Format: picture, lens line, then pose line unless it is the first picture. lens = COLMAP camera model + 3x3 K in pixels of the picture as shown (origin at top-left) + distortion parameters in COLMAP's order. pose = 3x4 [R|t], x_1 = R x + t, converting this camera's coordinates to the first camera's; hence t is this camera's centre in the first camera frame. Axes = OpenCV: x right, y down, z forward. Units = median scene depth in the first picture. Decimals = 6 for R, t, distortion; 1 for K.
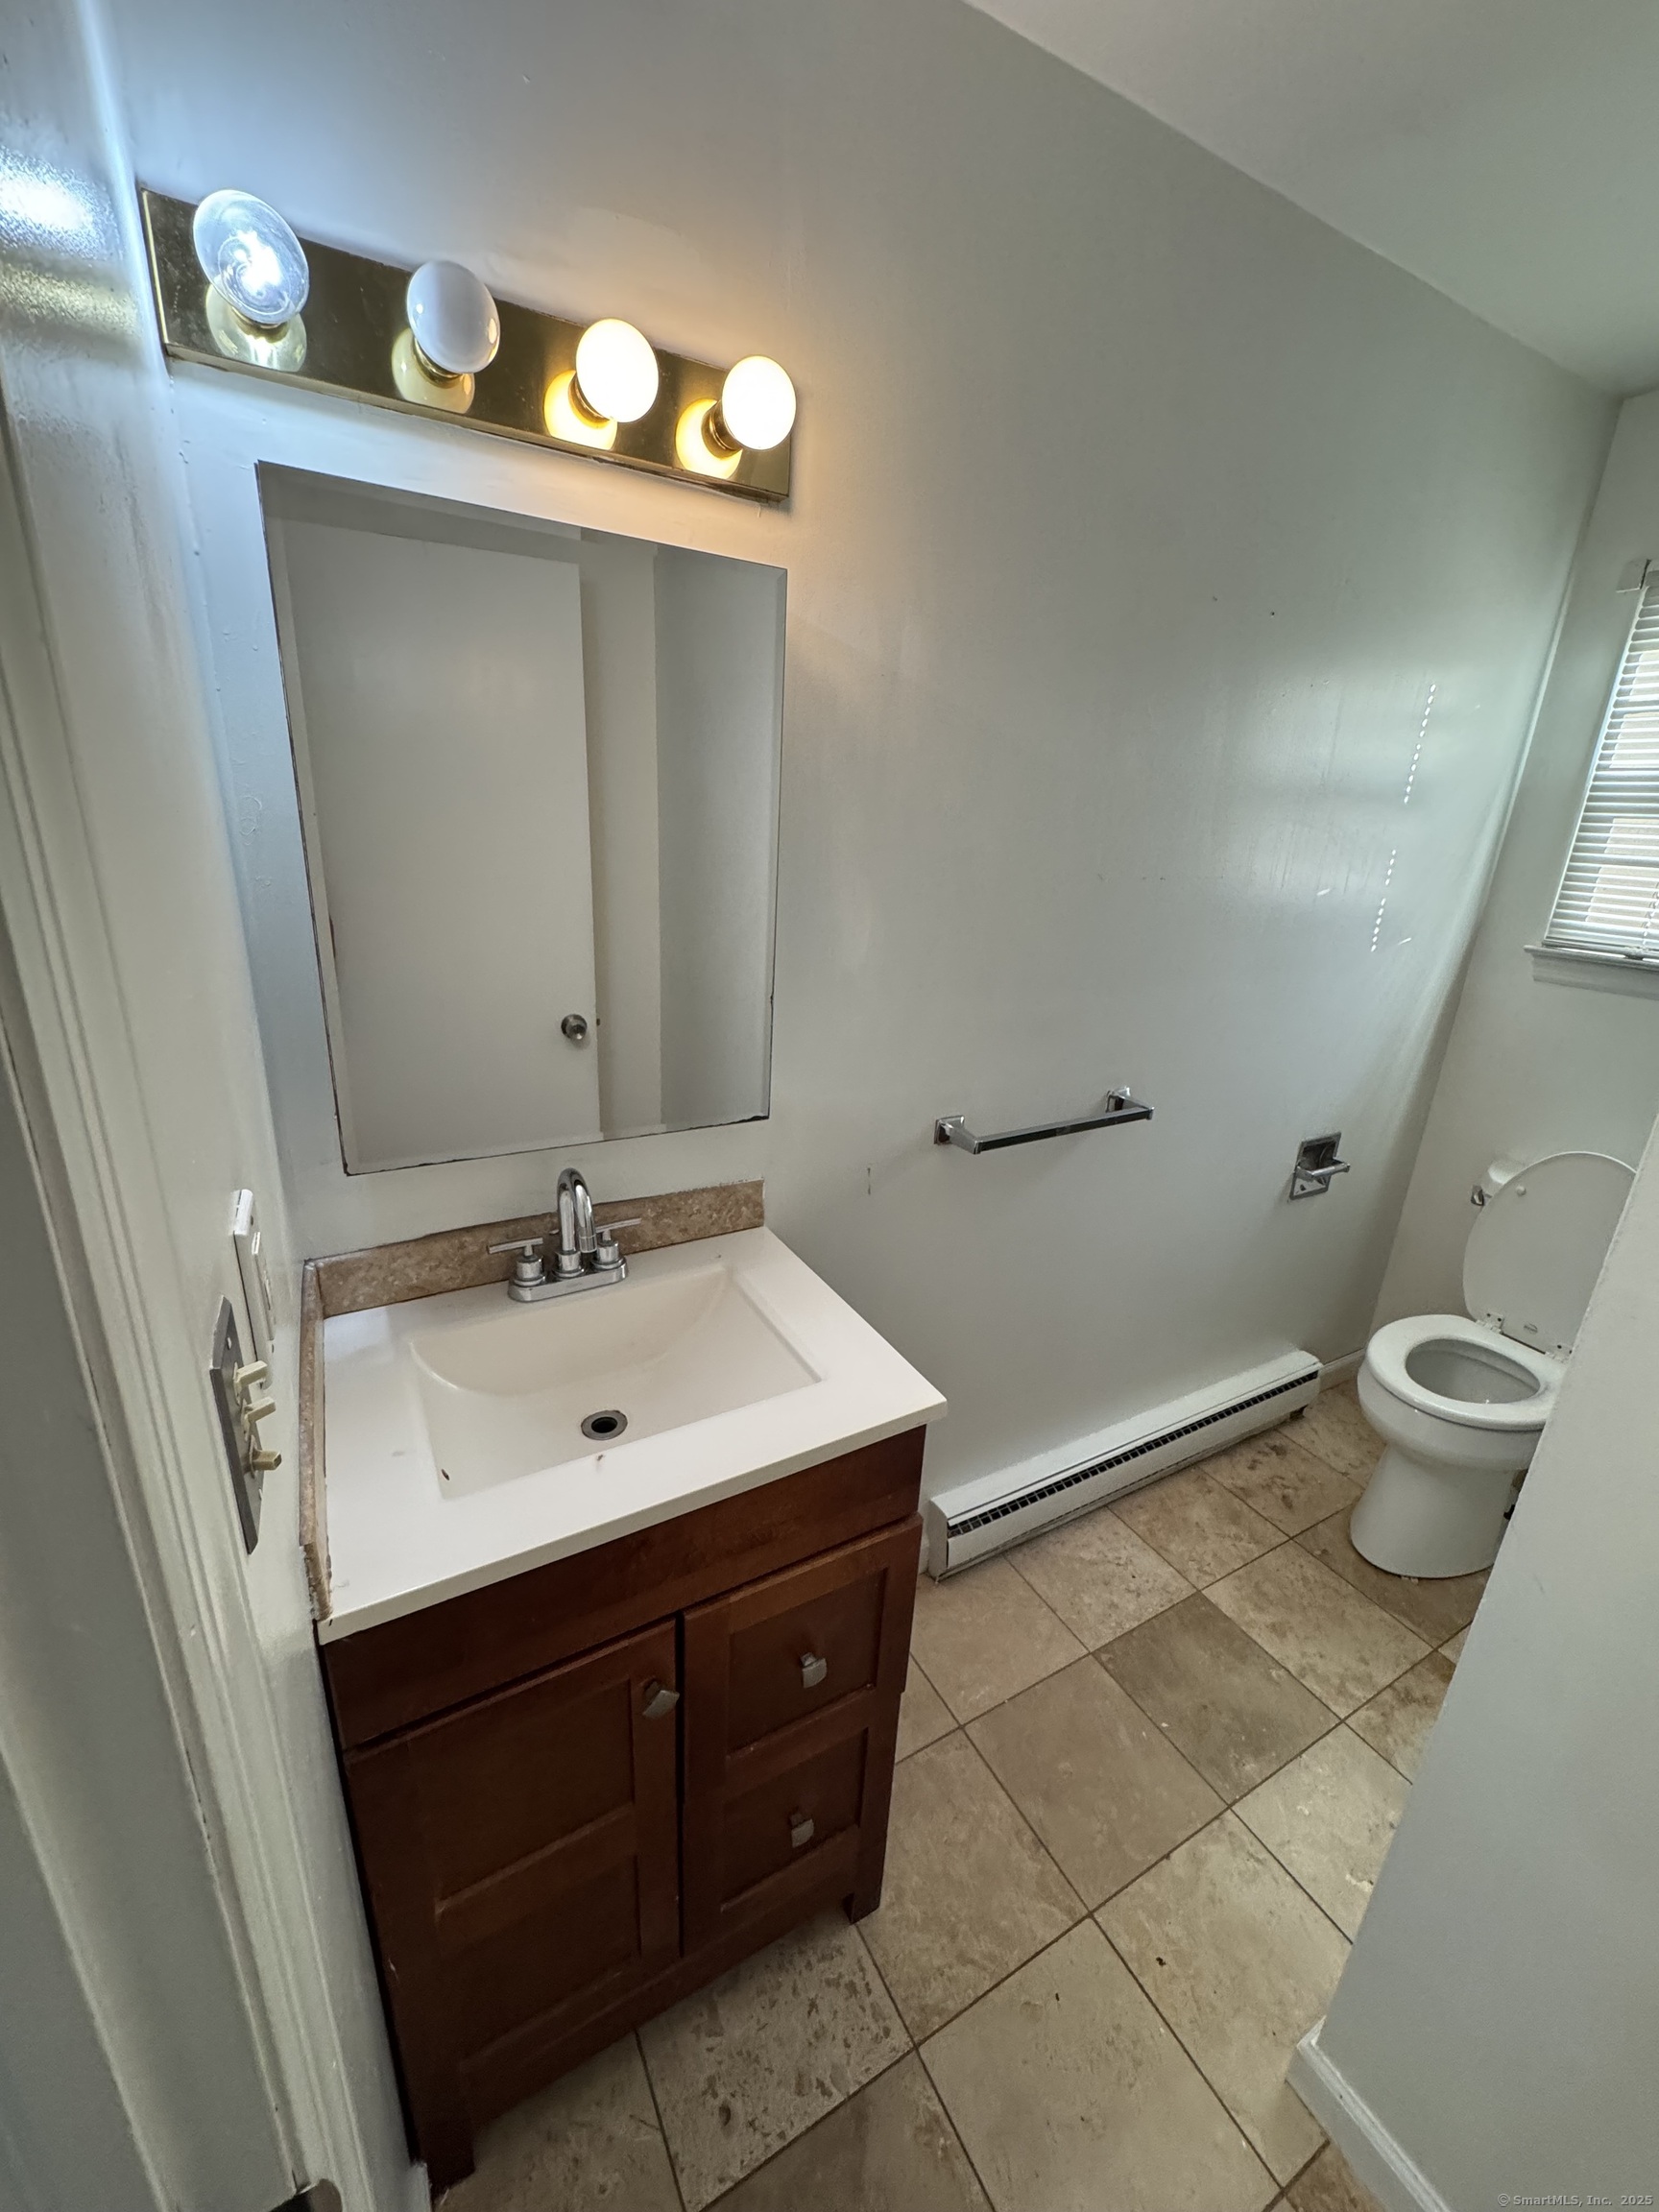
lens RADIAL K [[883.3, 0, 829.5], [0, 883.3, 1106.0], [0, 0, 1]] dist [0.000026, -0.000300]
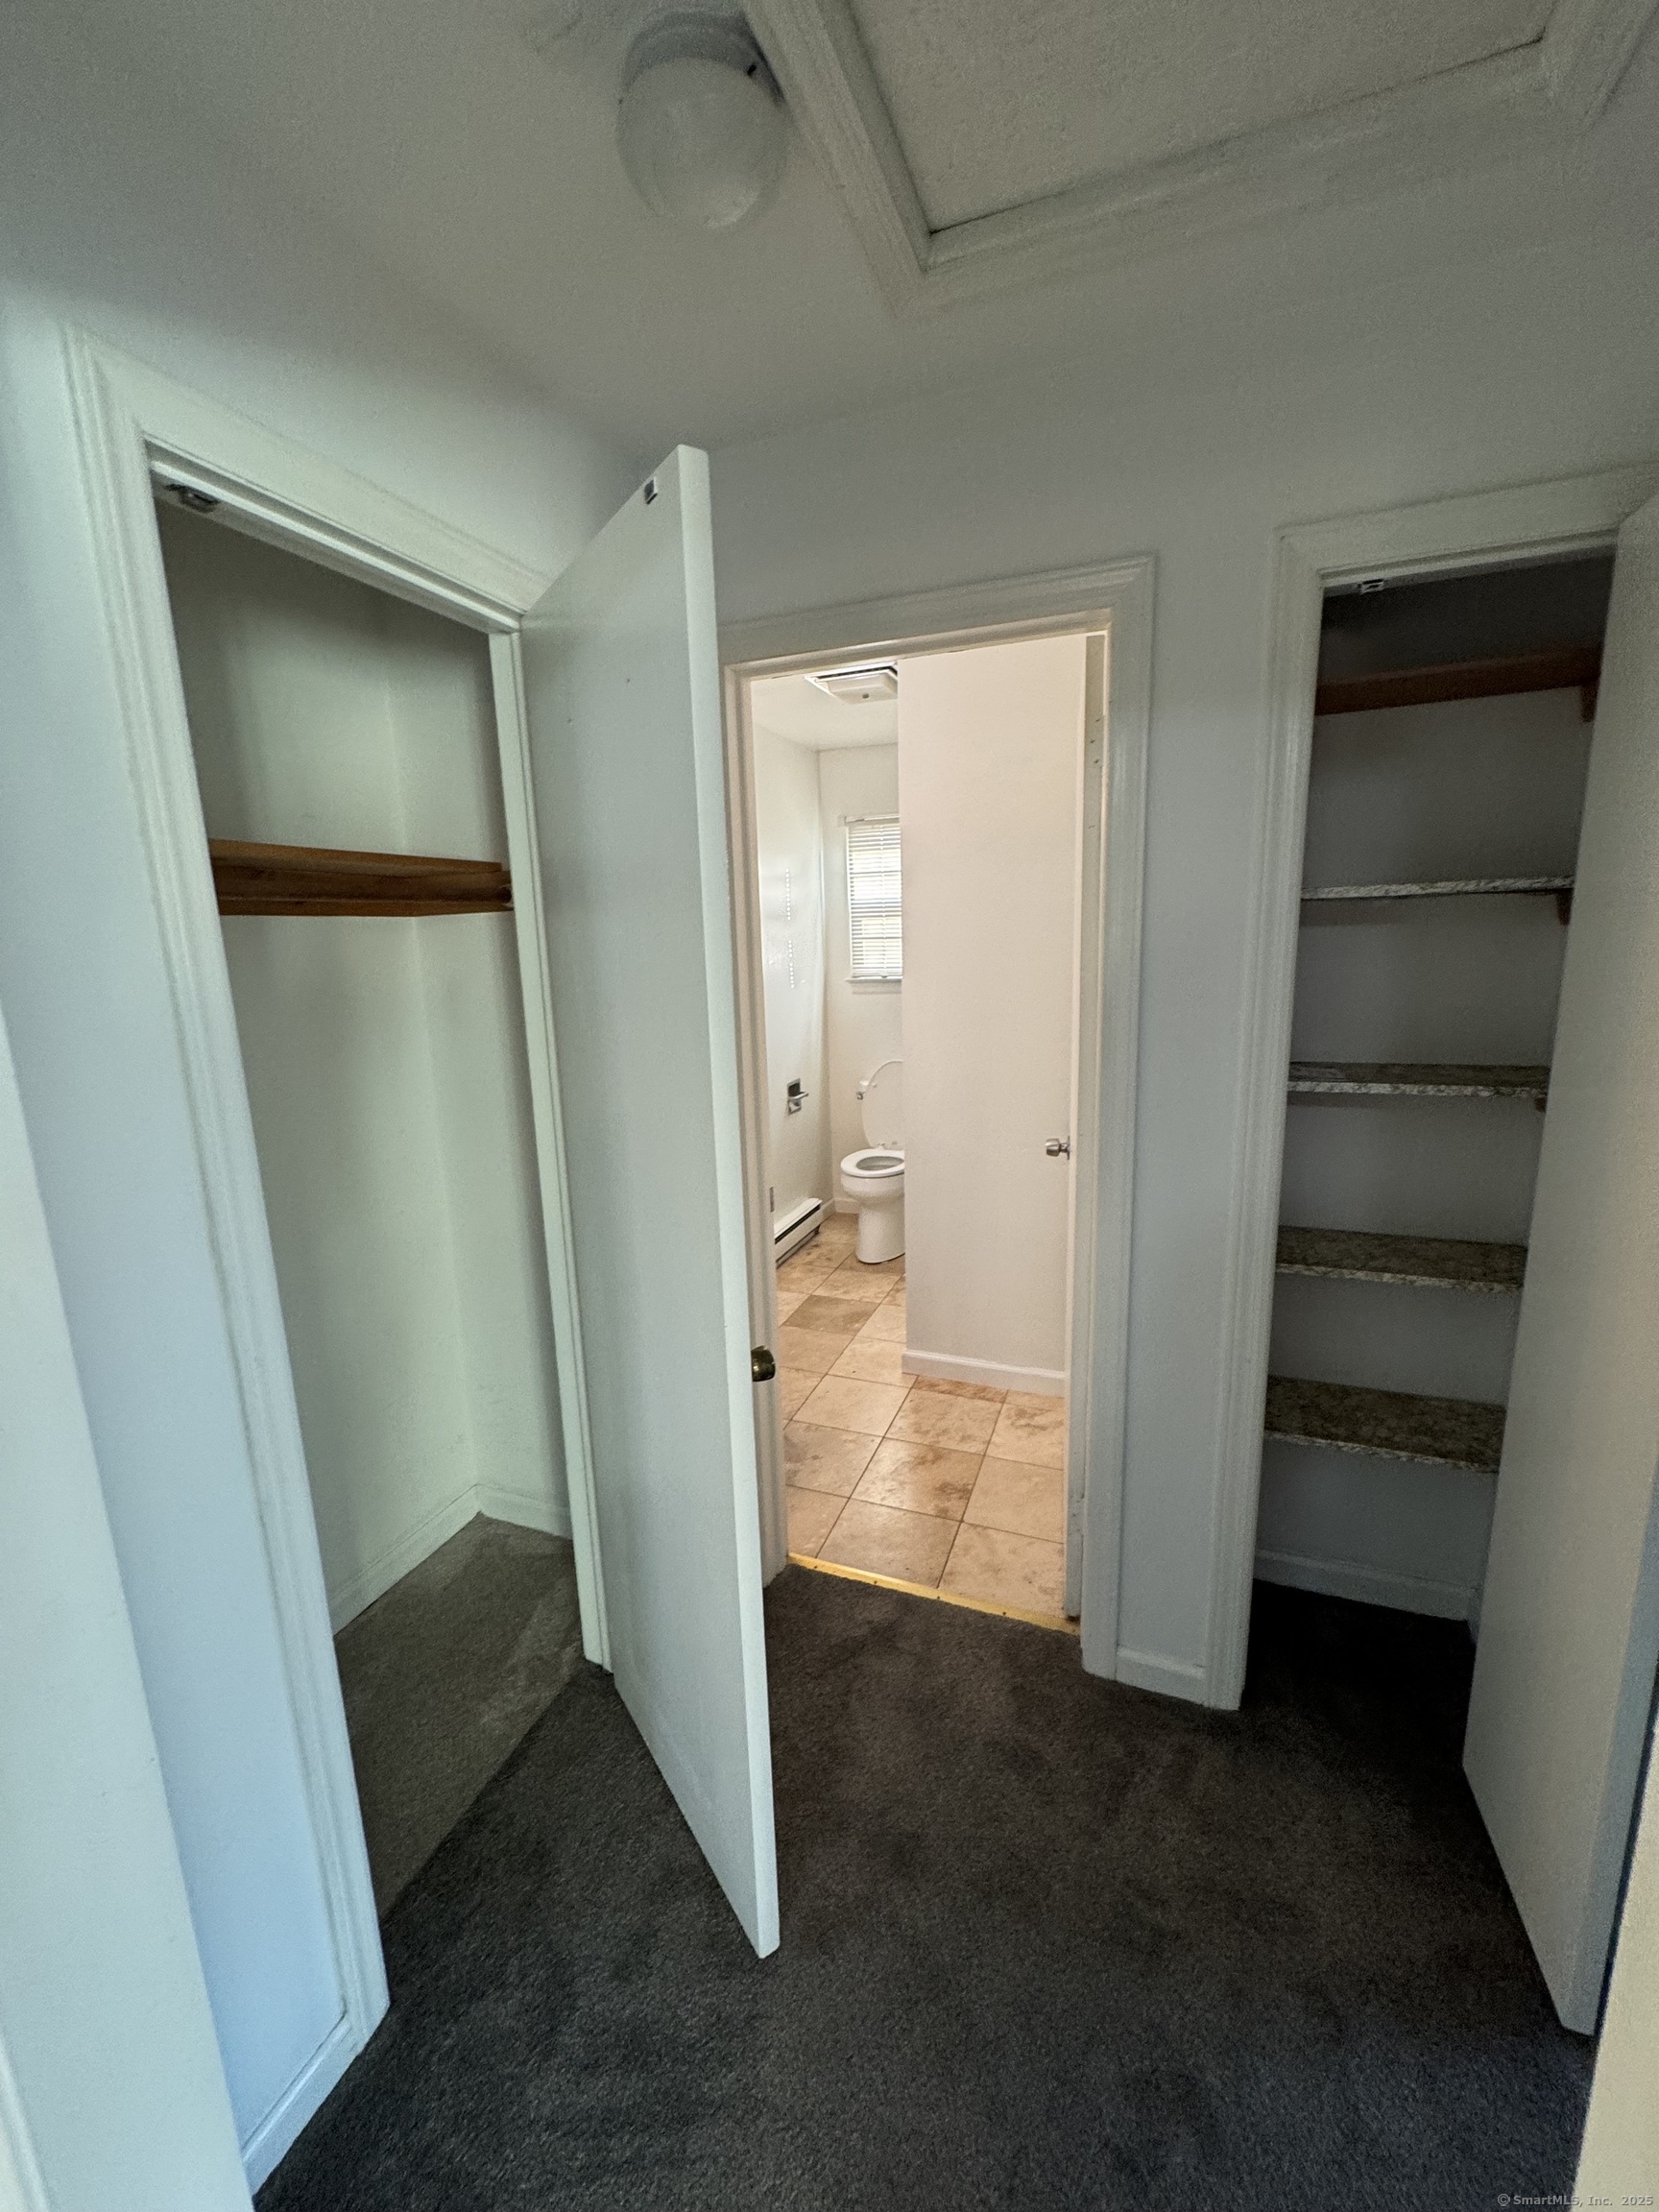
lens RADIAL K [[883.3, 0, 829.5], [0, 883.3, 1106.0], [0, 0, 1]] dist [0.000026, -0.000300]
pose [[0.769380, -0.188667, 0.610294, -0.658498], [0.263725, 0.963982, -0.034463, 0.194366], [-0.581810, 0.187465, 0.791425, -0.668021]]
